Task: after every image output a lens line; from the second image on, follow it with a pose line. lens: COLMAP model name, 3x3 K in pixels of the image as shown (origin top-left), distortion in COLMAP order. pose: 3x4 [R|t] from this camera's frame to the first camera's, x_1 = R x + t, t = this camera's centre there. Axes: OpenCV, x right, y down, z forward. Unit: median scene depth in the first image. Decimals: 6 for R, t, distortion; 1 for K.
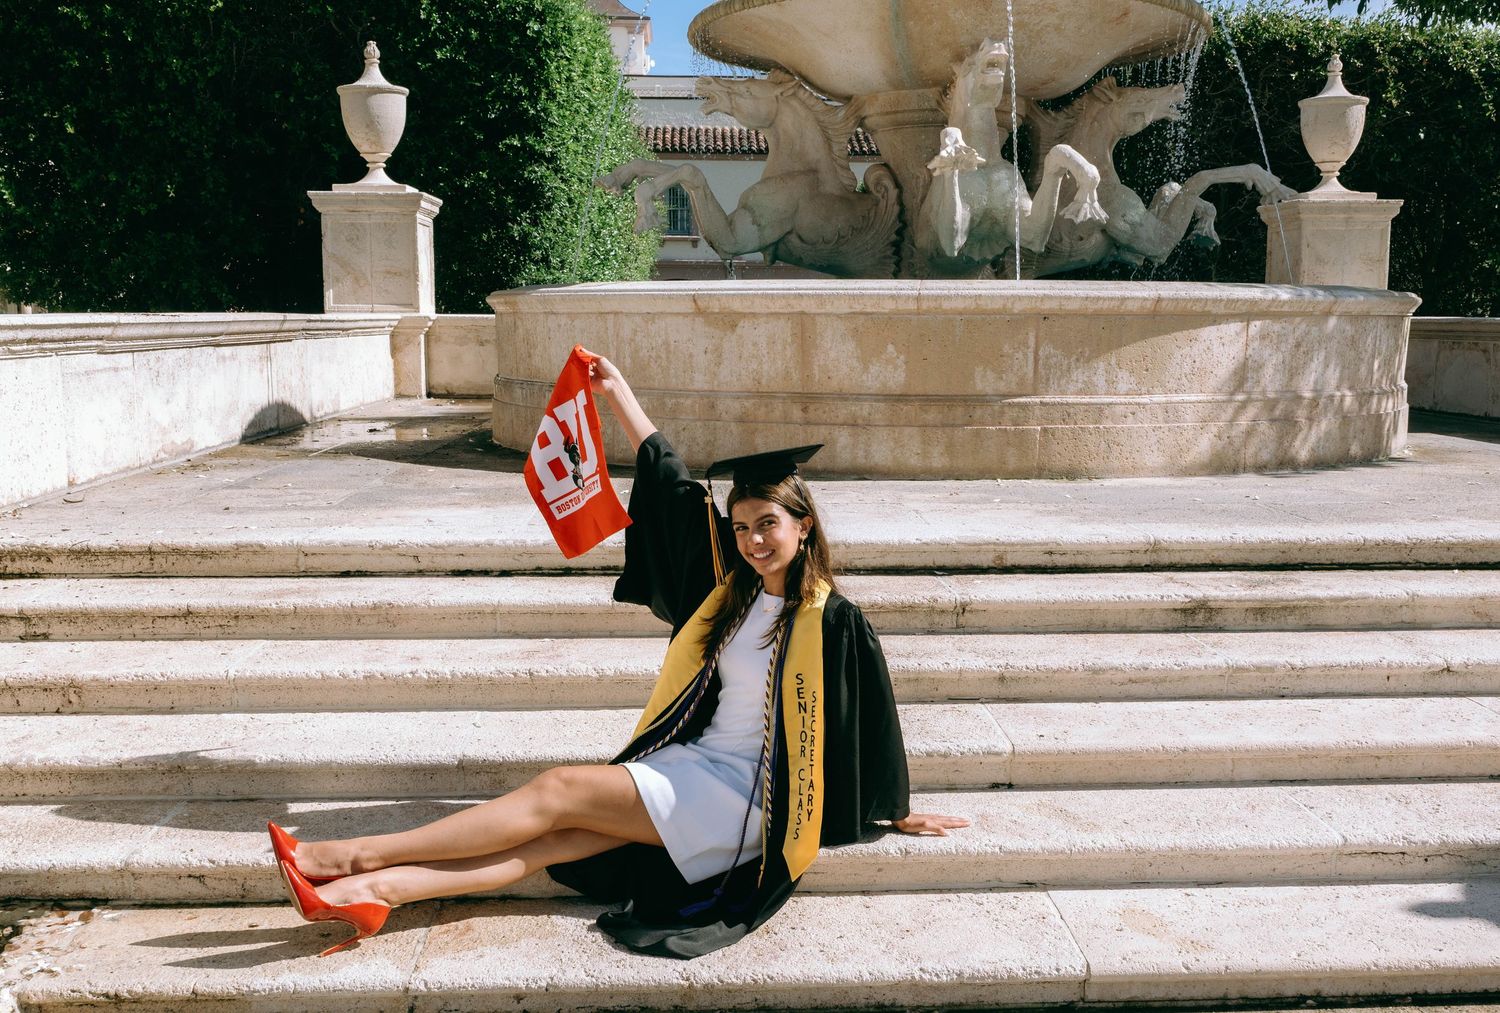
lens RADIAL K [[1509.6, 0, 777.1], [0, 1509.6, 517.9], [0, 0, 1]] dist [0.000544, -0.021287]
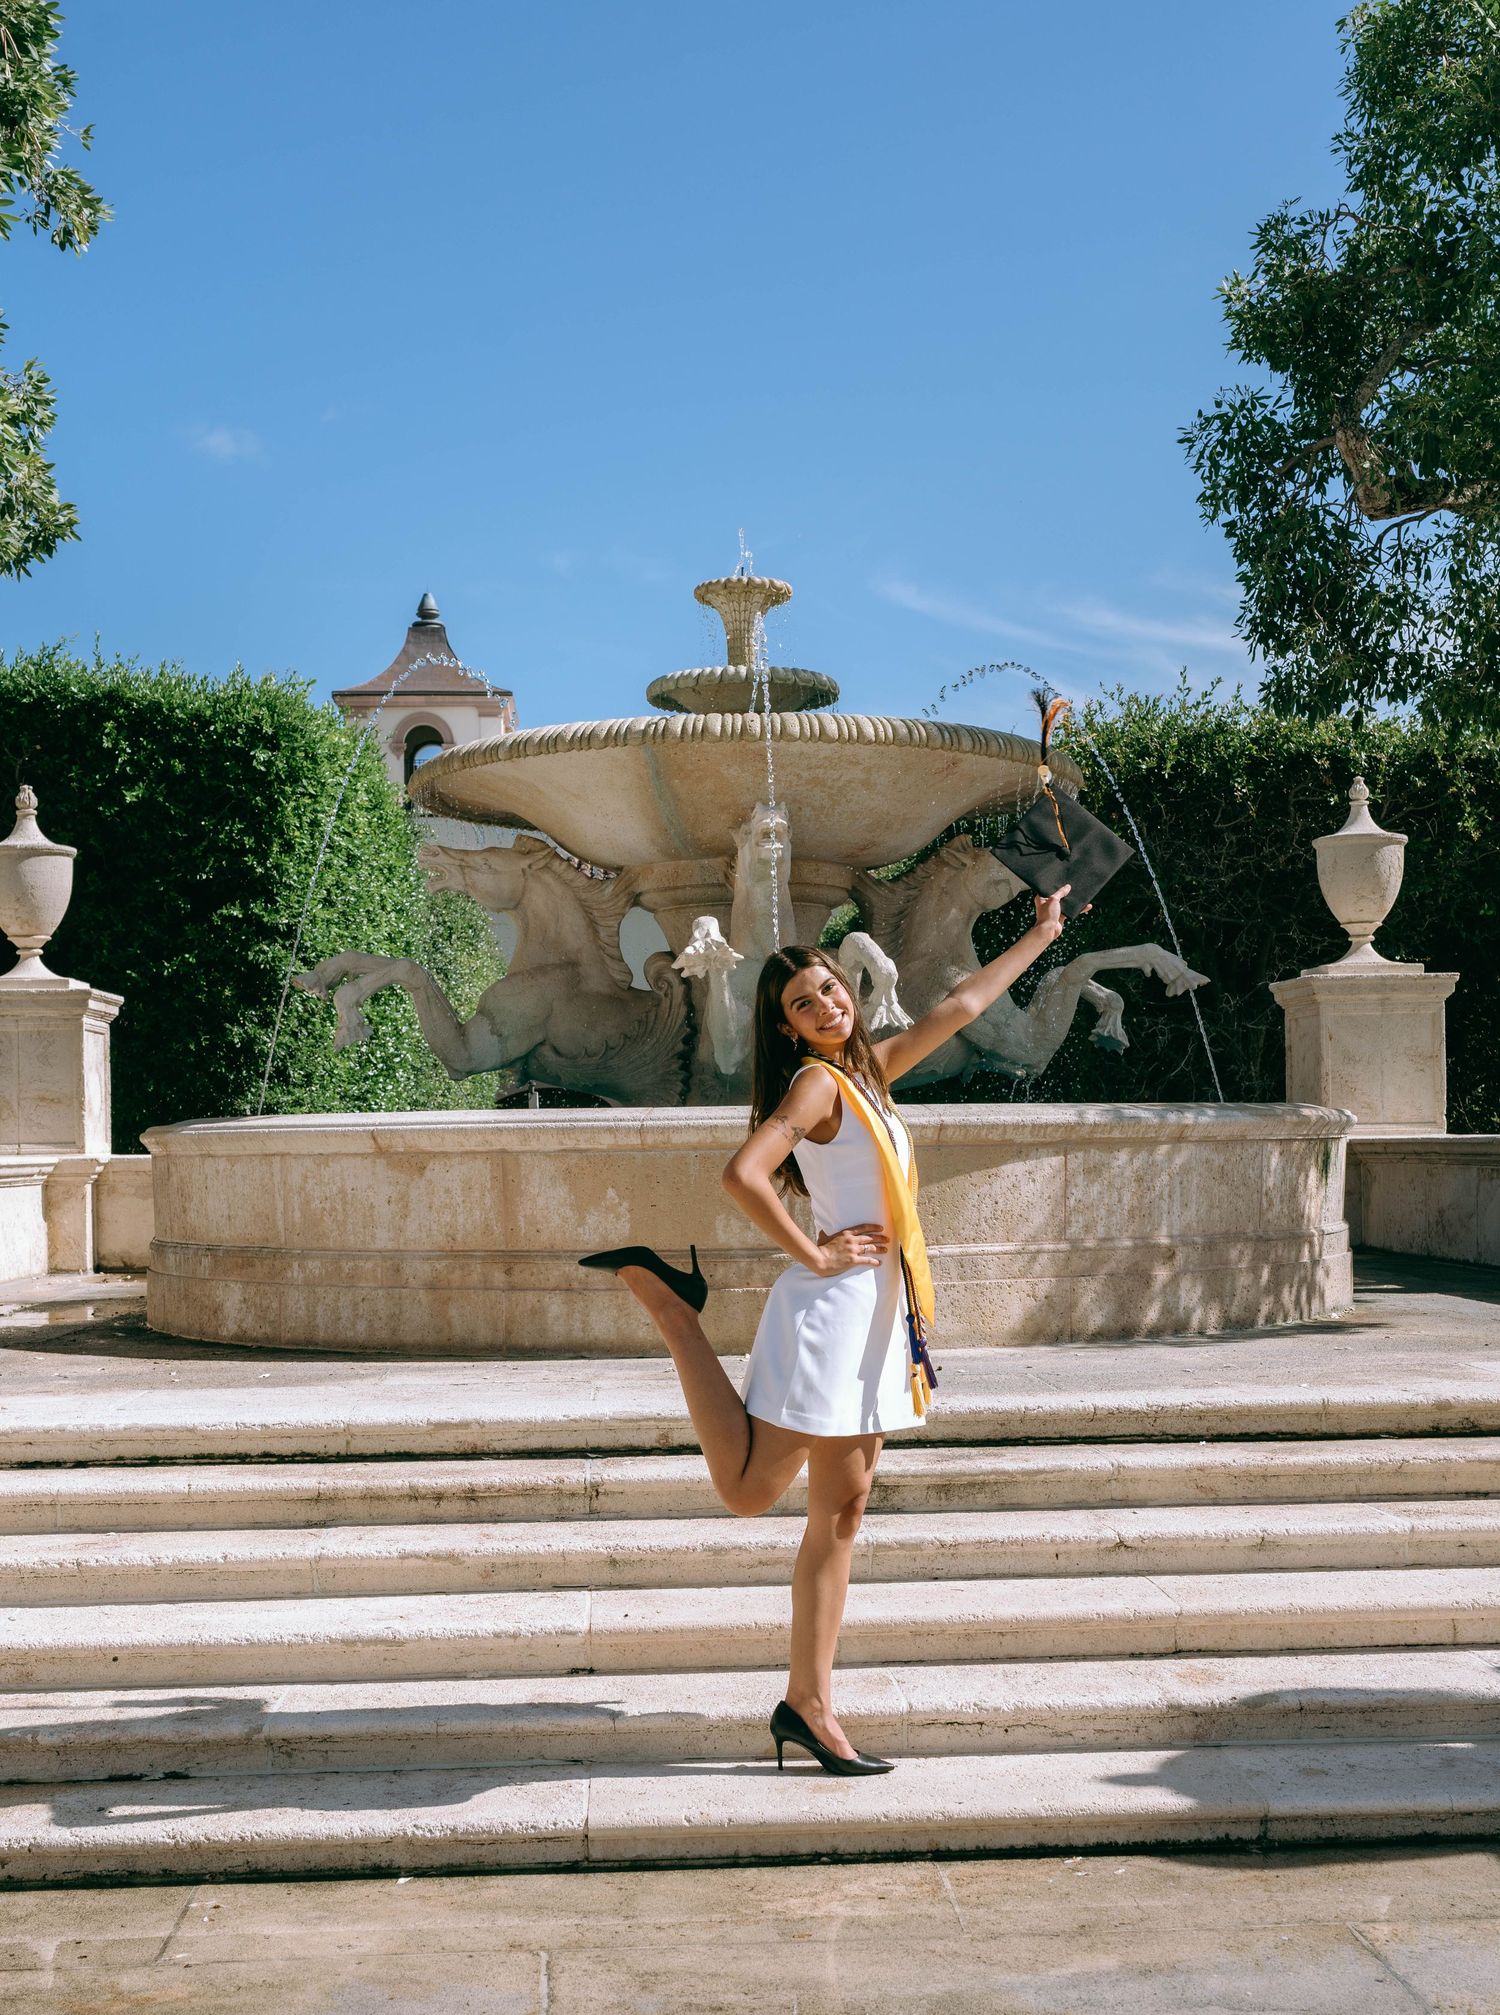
lens RADIAL K [[2464.5, 0, 744.3], [0, 2464.5, 1126.8], [0, 0, 1]] dist [0.011697, -0.042048]
pose [[0.999833, -0.018175, -0.001886, 0.147745], [0.017740, 0.990255, -0.138132, 0.034481], [0.004378, 0.138076, 0.990412, -0.298210]]
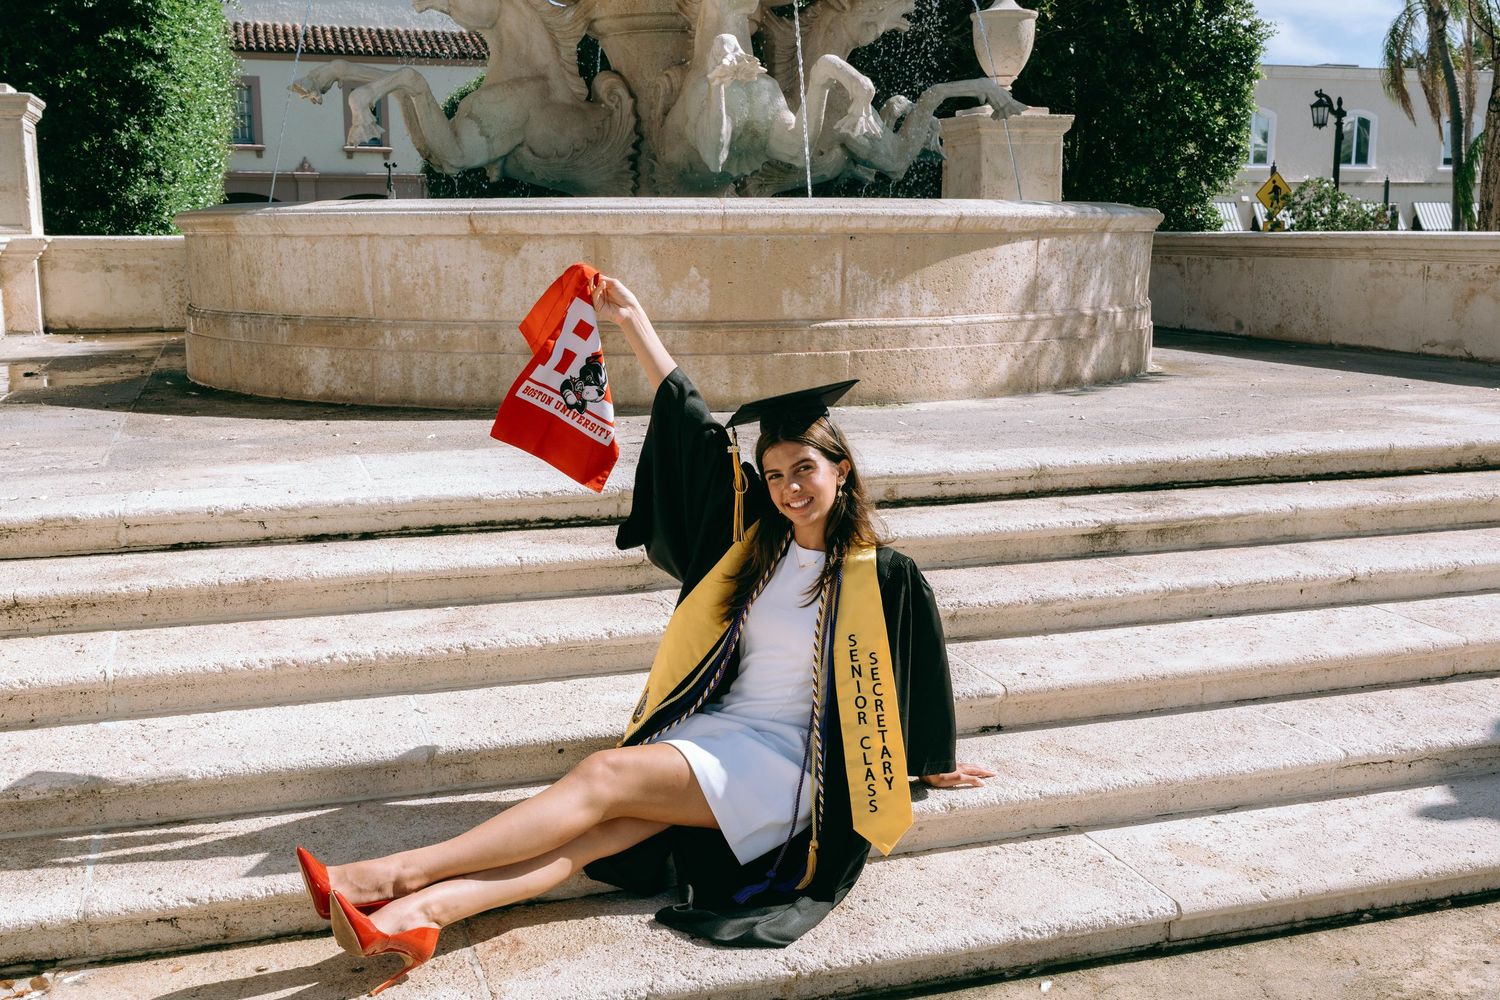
lens RADIAL K [[1584.8, 0, 750.0], [0, 1584.8, 500.0], [0, 0, 1]] dist [0.010157, -0.022278]
pose [[0.966889, -0.049337, 0.250382, -0.142720], [0.040595, 0.998376, 0.039964, -0.008785], [-0.251947, -0.028476, 0.967322, 0.036504]]
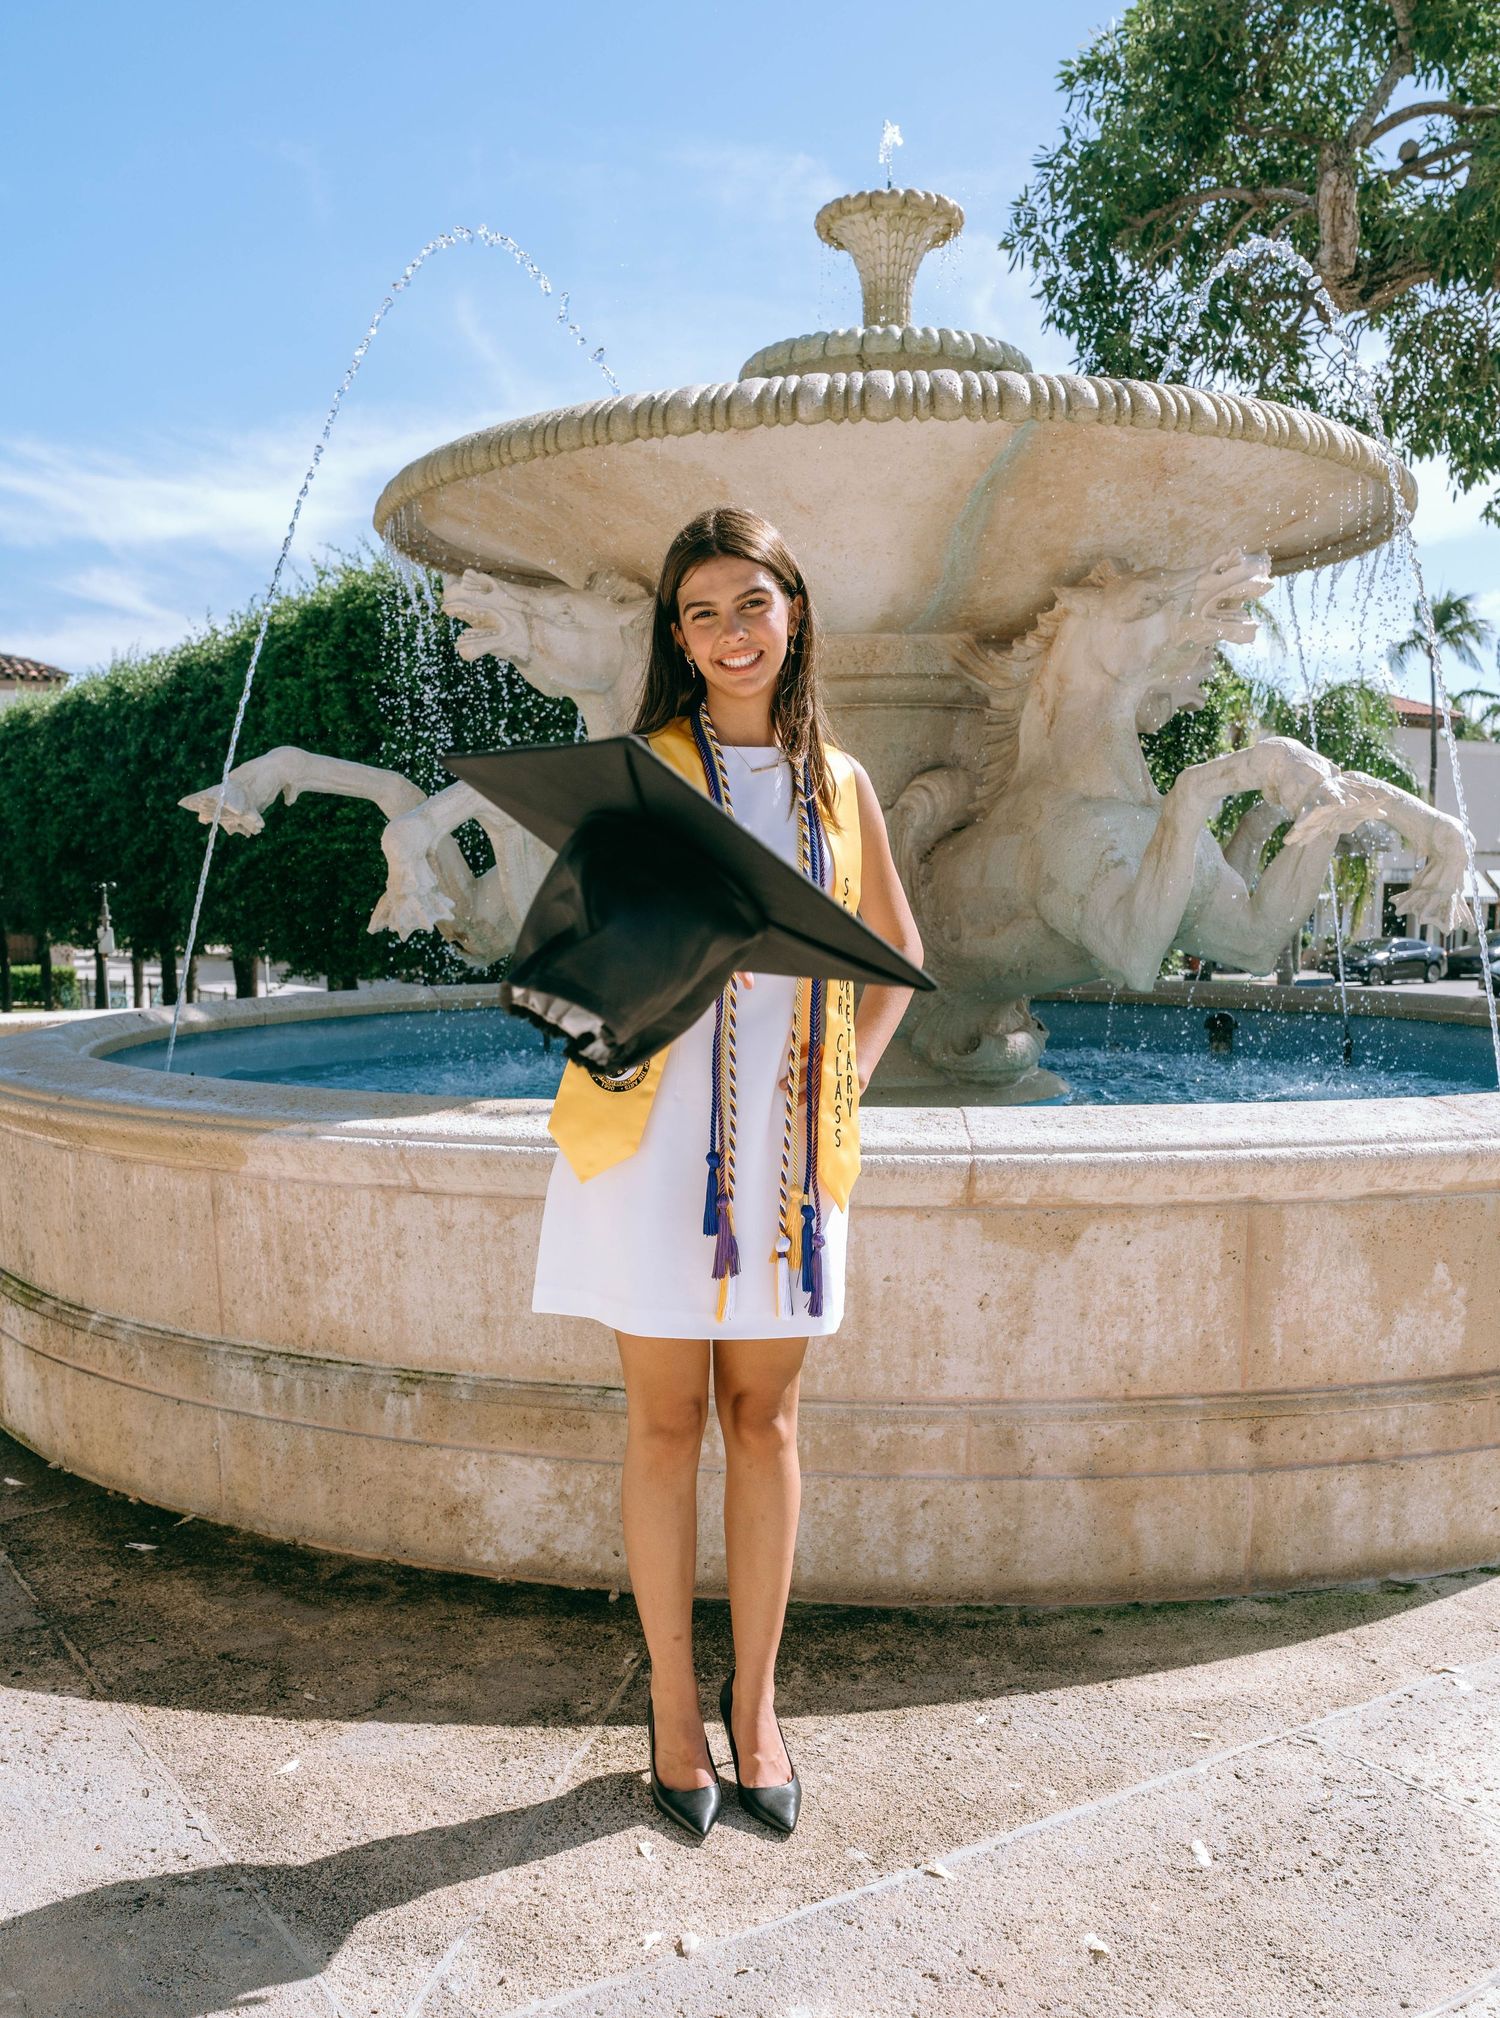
lens RADIAL K [[1885.9, 0, 744.9], [0, 1885.9, 1121.4], [0, 0, 1]] dist [-0.005745, -0.006953]
pose [[0.867246, -0.066978, 0.493354, -0.348339], [0.070760, 0.997432, 0.011026, -0.172682], [-0.492826, 0.025348, 0.869759, 0.630556]]
